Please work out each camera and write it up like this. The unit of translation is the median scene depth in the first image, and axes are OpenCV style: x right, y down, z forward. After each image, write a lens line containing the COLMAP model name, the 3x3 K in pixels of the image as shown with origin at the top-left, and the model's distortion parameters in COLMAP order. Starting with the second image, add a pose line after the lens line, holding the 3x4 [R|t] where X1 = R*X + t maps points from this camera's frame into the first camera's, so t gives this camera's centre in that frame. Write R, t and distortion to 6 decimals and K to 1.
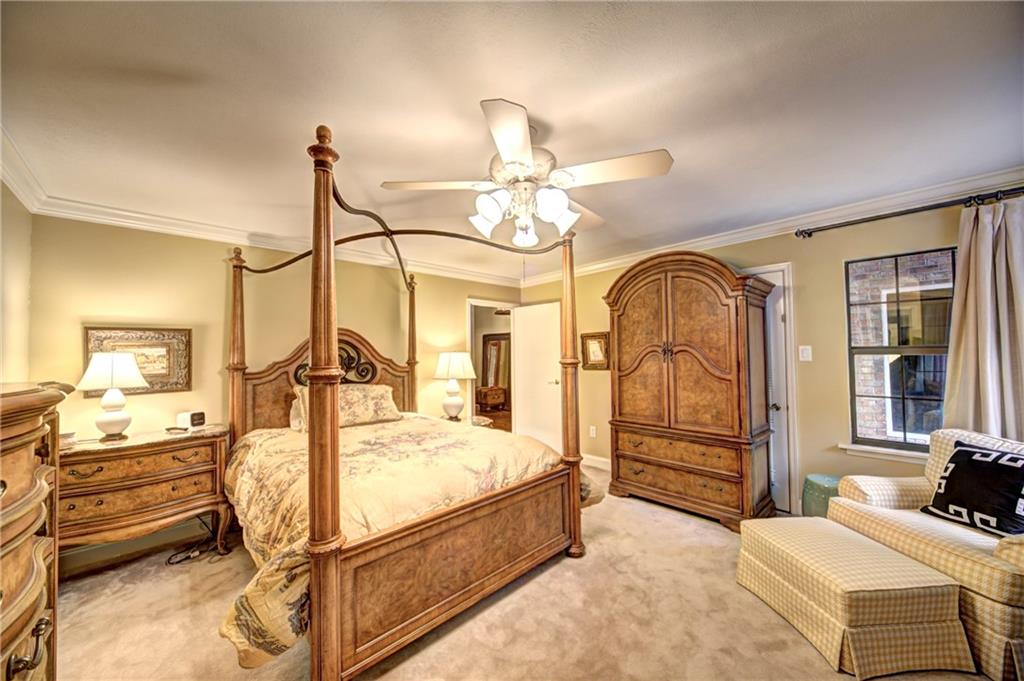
lens RADIAL K [[374.8, 0, 504.0], [0, 374.8, 345.1], [0, 0, 1]] dist [-0.001795, -0.000273]
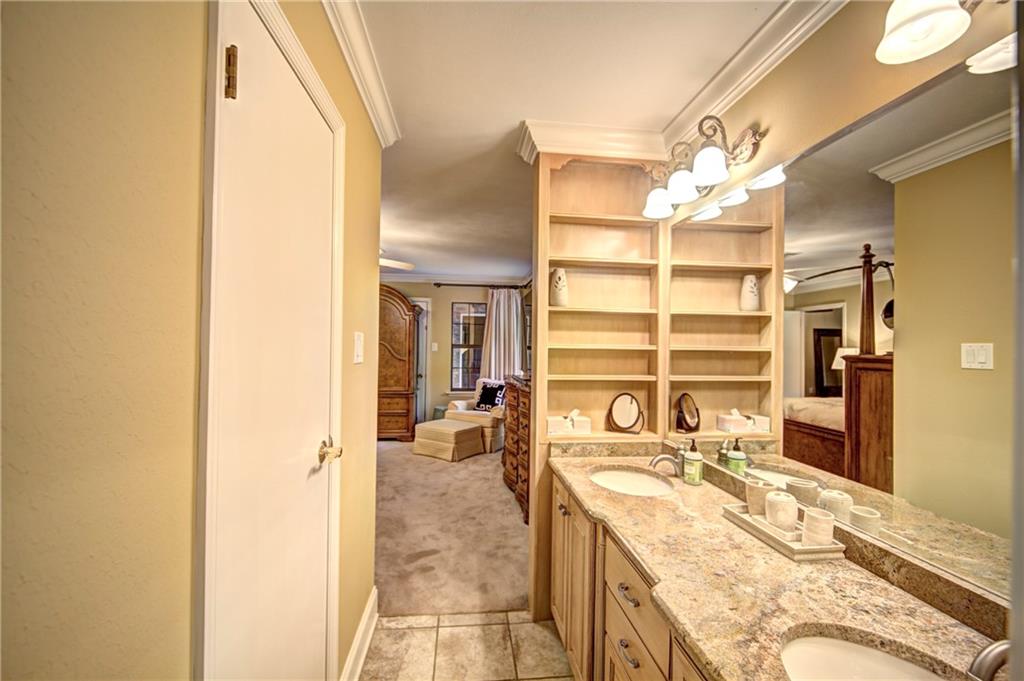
lens RADIAL K [[429.4, 0, 511.4], [0, 429.4, 341.1], [0, 0, 1]] dist [-0.000089, 0.000039]
pose [[0.594655, 0.031206, 0.803375, -0.784389], [-0.041662, 0.999100, -0.007971, -0.006597], [-0.802901, -0.028730, 0.595420, -0.672881]]
